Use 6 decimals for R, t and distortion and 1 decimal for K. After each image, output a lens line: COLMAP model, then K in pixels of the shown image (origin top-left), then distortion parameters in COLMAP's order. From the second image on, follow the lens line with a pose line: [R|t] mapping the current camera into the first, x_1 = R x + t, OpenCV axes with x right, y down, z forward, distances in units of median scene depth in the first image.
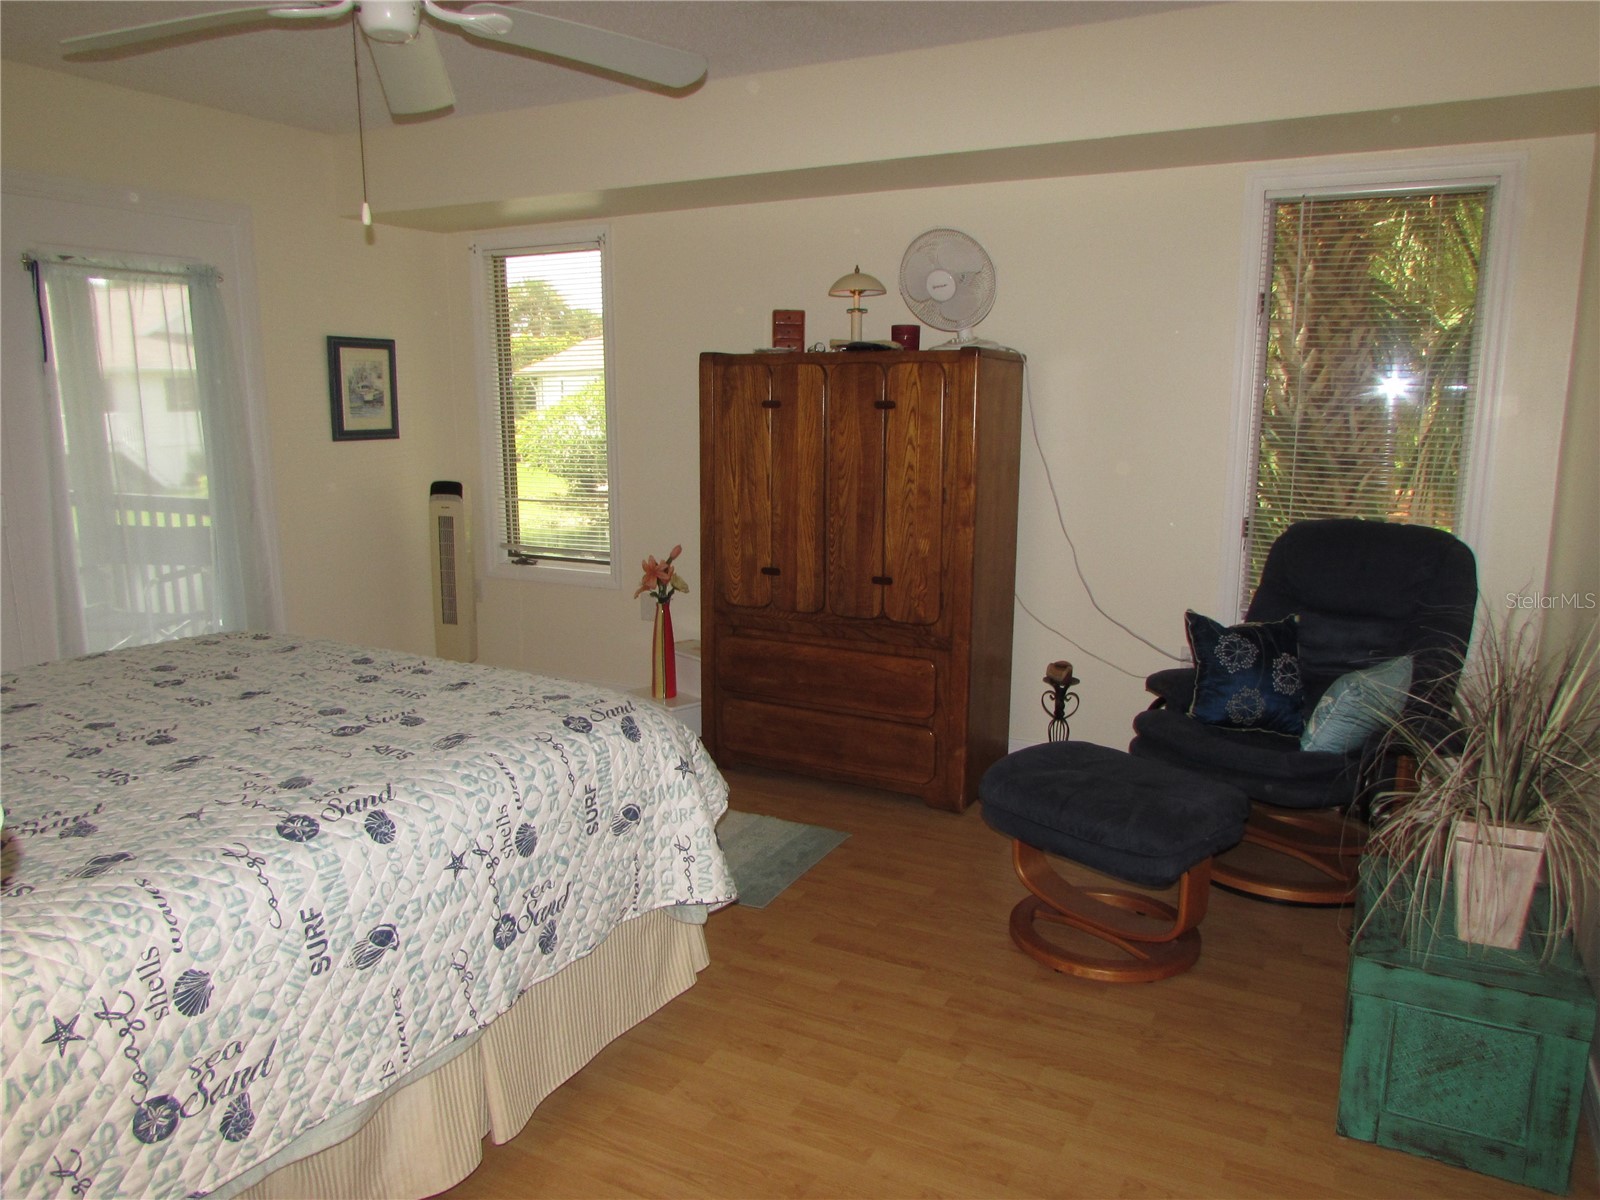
lens RADIAL K [[1117.7, 0, 800.0], [0, 1117.7, 600.0], [0, 0, 1]] dist [-0.053683, 0.029182]
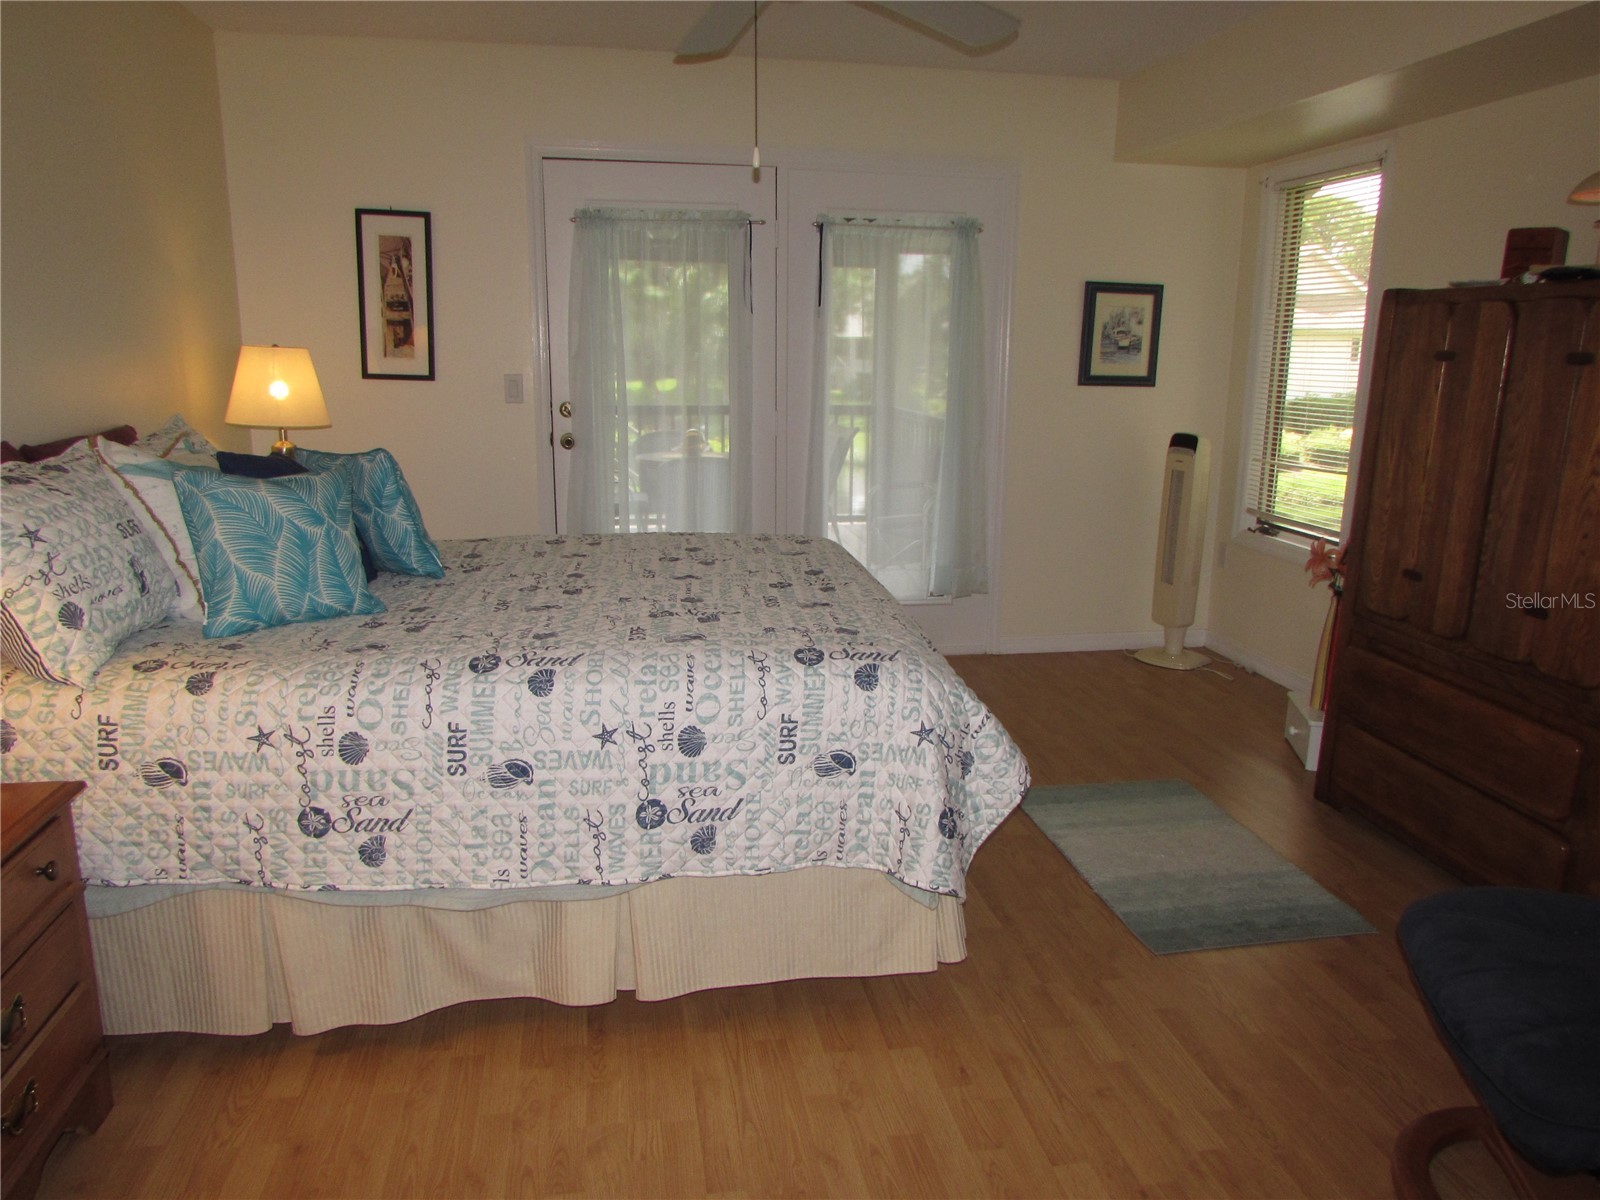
lens RADIAL K [[1125.6, 0, 804.7], [0, 1125.6, 598.4], [0, 0, 1]] dist [-0.044102, 0.027006]
pose [[0.615642, 0.183610, -0.766337, 0.600472], [-0.159184, 0.981405, 0.107258, -0.049957], [0.771781, 0.055956, 0.633422, 0.379583]]
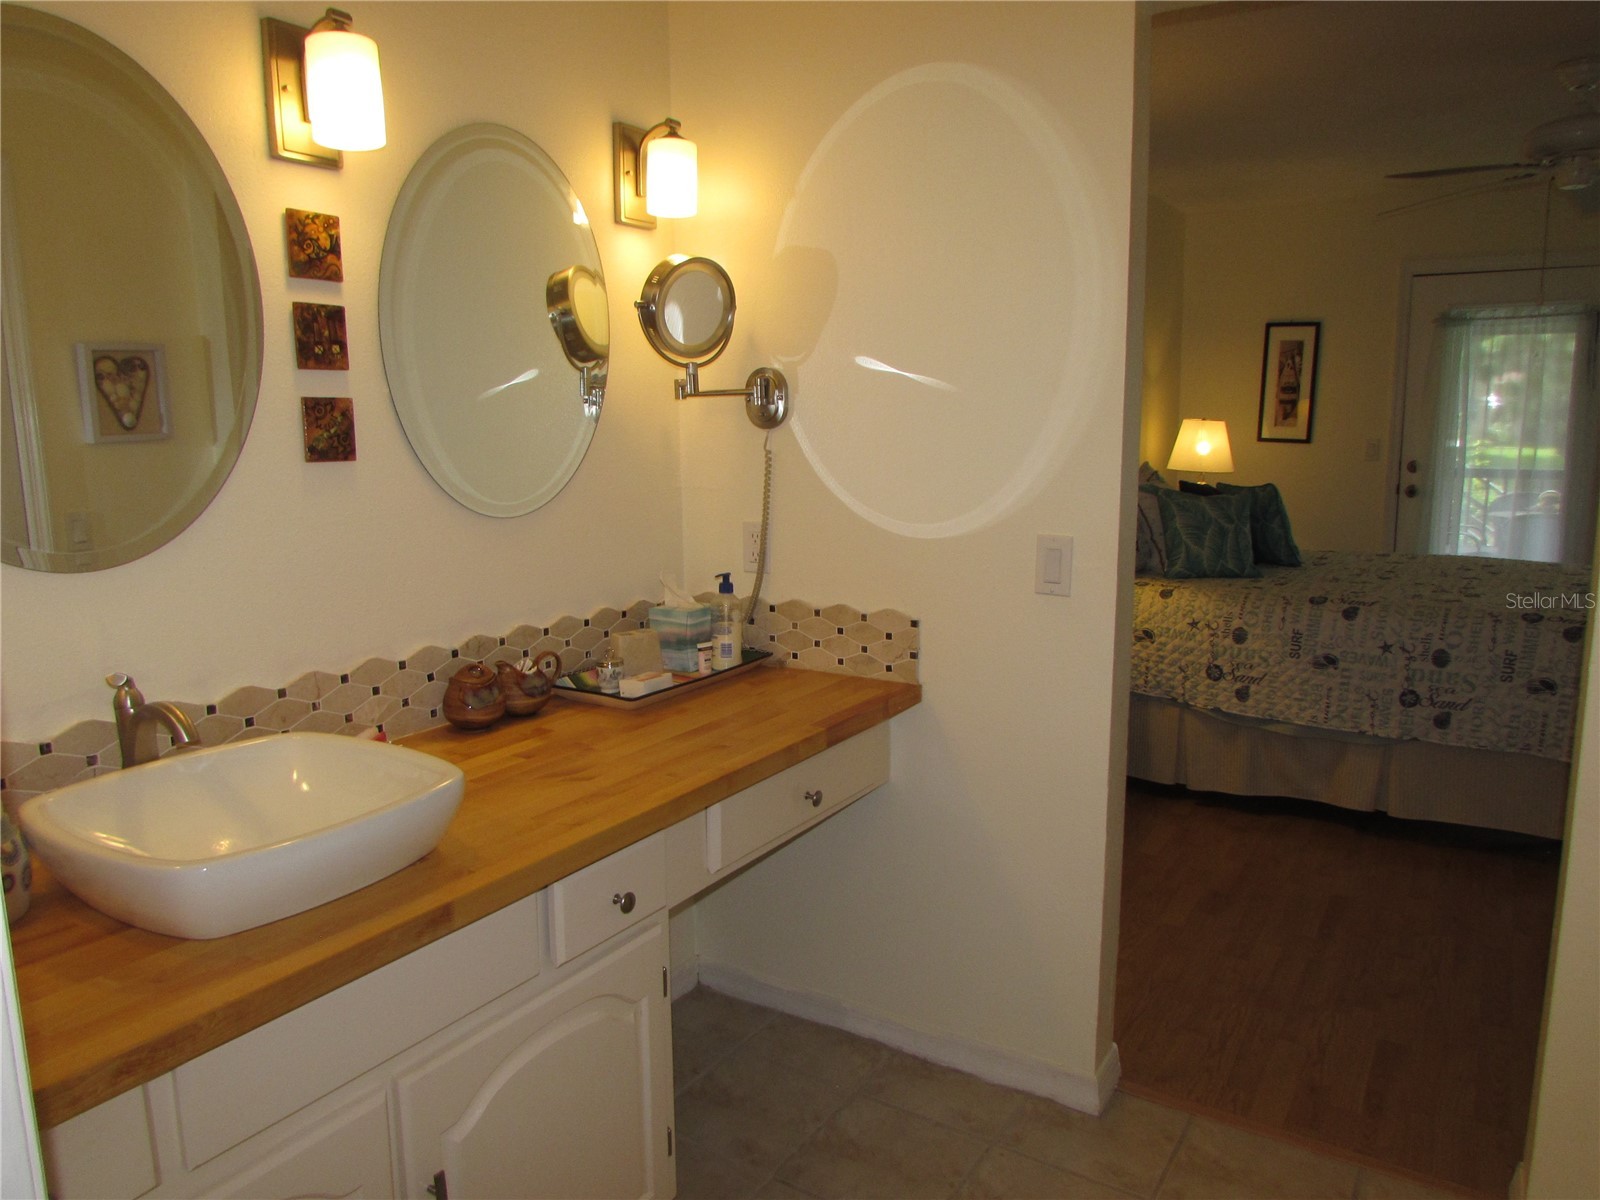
lens RADIAL K [[1125.6, 0, 804.7], [0, 1125.6, 598.4], [0, 0, 1]] dist [-0.044102, 0.027006]
pose [[-0.073834, 0.169849, -0.982700, 1.507403], [-0.173550, 0.968166, 0.180376, -0.020466], [0.982053, 0.183865, -0.042007, 0.055701]]
